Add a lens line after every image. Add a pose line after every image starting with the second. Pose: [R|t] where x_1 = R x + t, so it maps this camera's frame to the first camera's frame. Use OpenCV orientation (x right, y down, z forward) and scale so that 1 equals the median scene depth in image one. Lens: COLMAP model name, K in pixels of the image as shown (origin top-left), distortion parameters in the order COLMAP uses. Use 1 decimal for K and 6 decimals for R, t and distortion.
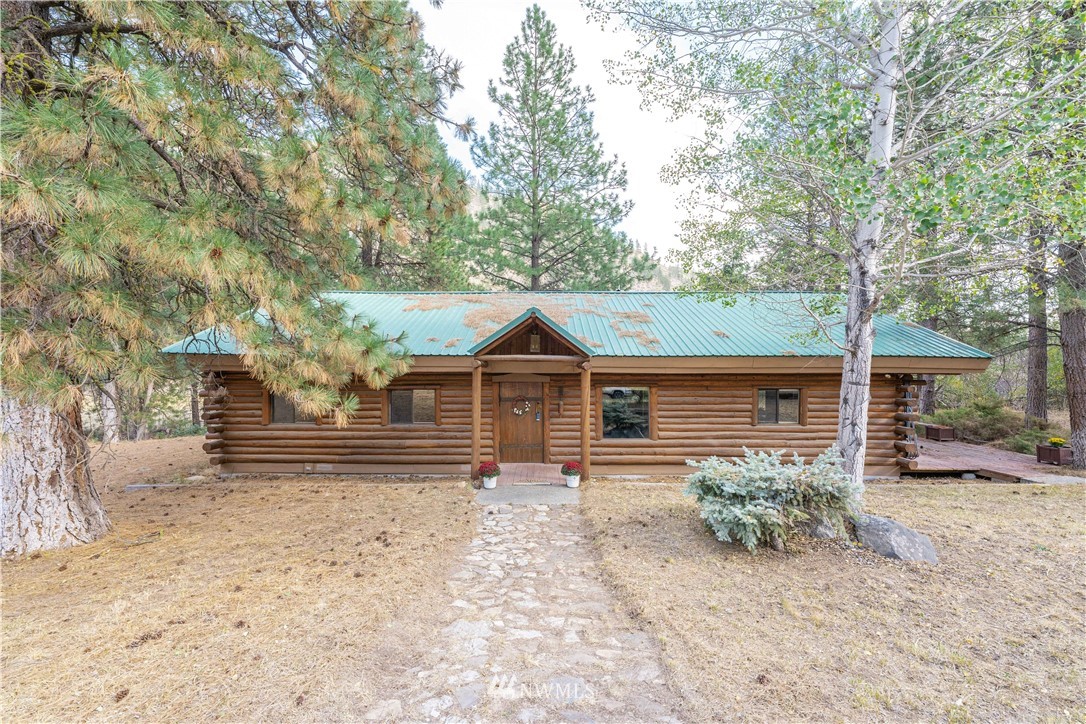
lens RADIAL K [[439.9, 0, 538.6], [0, 439.9, 362.1], [0, 0, 1]] dist [0.001828, 0.000253]
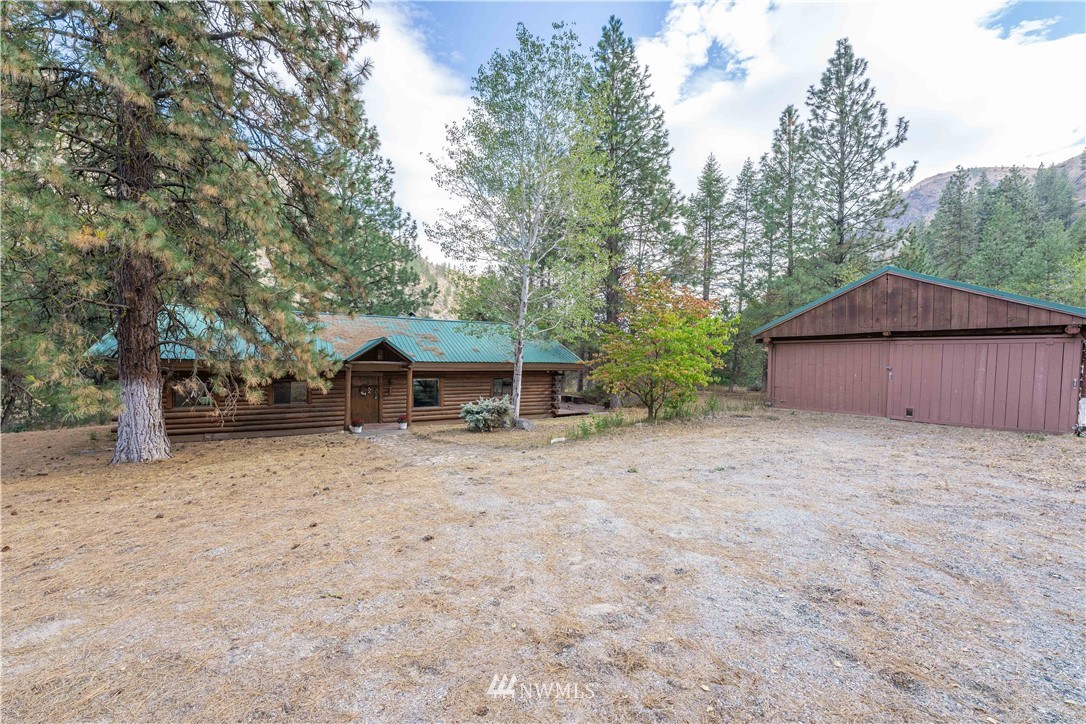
lens RADIAL K [[439.9, 0, 538.6], [0, 439.9, 362.1], [0, 0, 1]] dist [0.001828, 0.000253]
pose [[0.868160, 0.006395, 0.496243, -0.357152], [-0.010036, 0.999939, 0.004672, -0.028471], [-0.496183, -0.009037, 0.868171, -0.953496]]
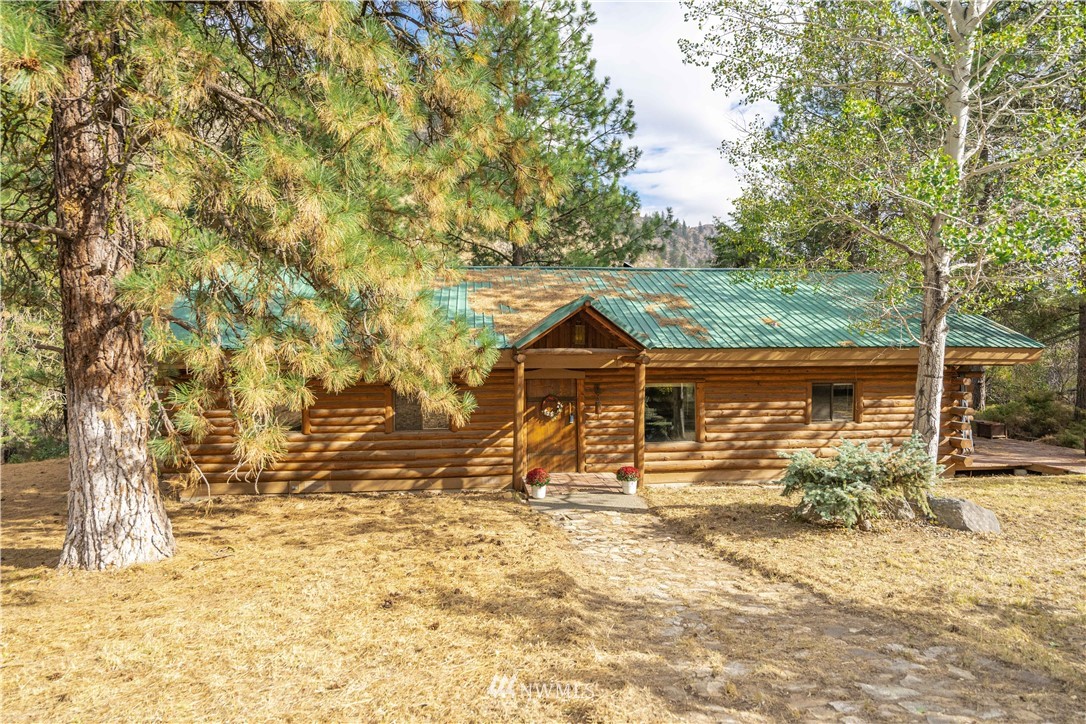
lens RADIAL K [[624.6, 0, 539.2], [0, 624.6, 357.9], [0, 0, 1]] dist [0.000136, -0.000541]
pose [[0.992627, -0.008039, 0.120946, -0.249726], [0.006580, 0.999901, 0.012454, -0.012763], [-0.121034, -0.011567, 0.992581, -0.240287]]
